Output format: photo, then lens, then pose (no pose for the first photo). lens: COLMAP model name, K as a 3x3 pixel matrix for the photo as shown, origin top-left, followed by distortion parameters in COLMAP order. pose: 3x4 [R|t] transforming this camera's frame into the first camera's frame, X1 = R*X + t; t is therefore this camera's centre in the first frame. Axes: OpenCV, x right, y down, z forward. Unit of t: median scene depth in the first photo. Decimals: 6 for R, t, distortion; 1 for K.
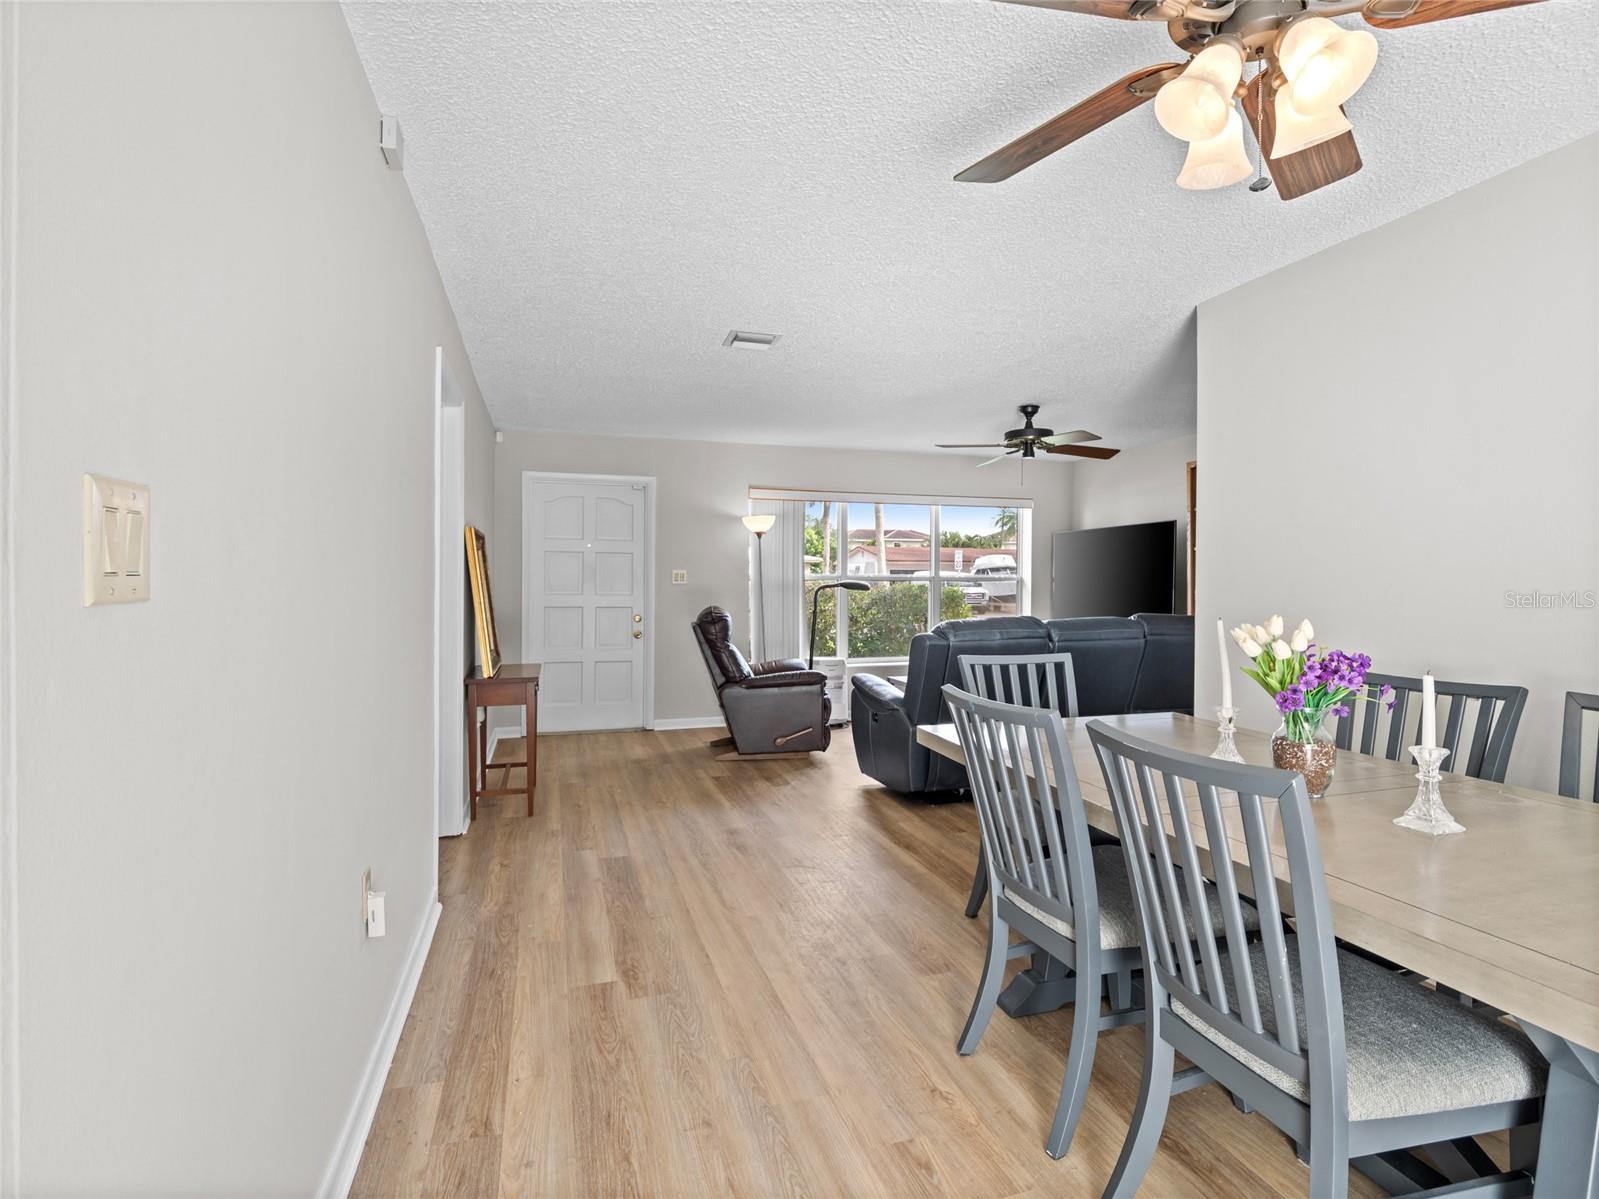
lens RADIAL K [[784.3, 0, 797.6], [0, 784.3, 582.2], [0, 0, 1]] dist [-0.014796, -0.001156]
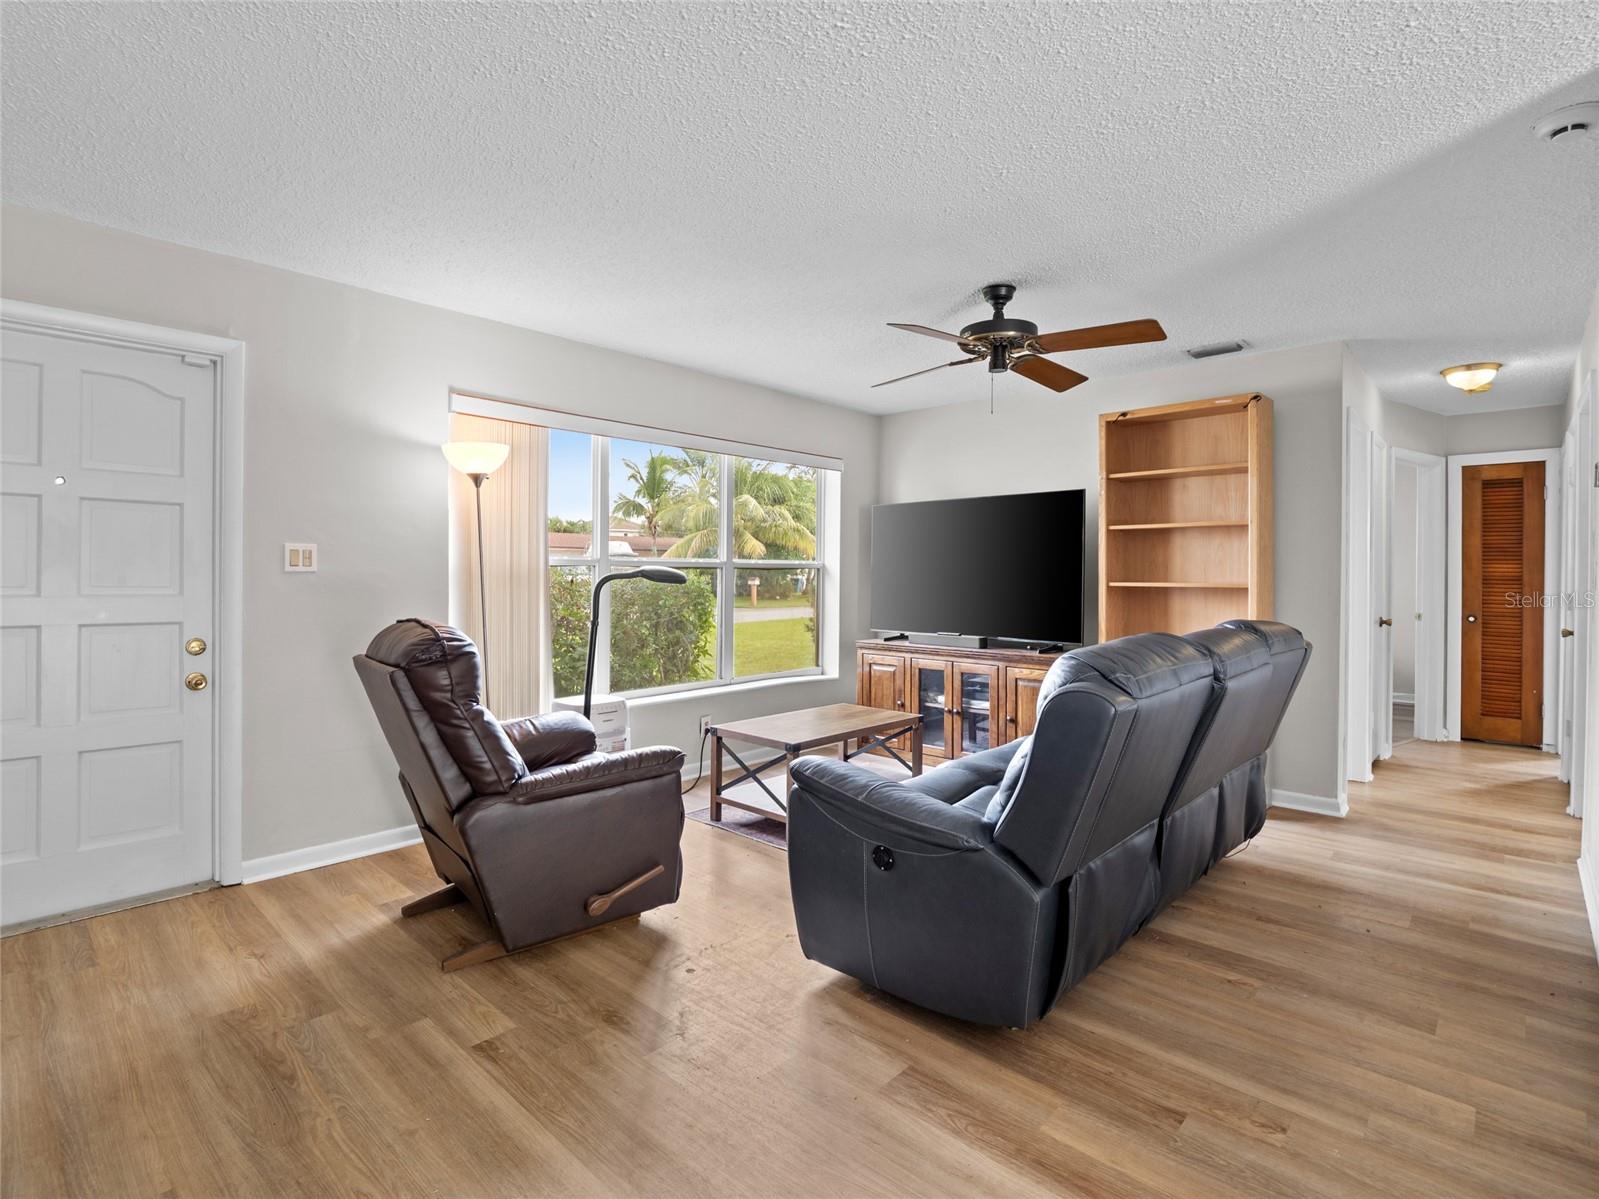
lens RADIAL K [[792.8, 0, 796.3], [0, 792.8, 576.3], [0, 0, 1]] dist [-0.020070, -0.000340]
pose [[0.871362, -0.000925, 0.490640, -0.153123], [-0.002176, 0.999981, 0.005750, 0.001742], [-0.490636, -0.006078, 0.871343, 0.533707]]
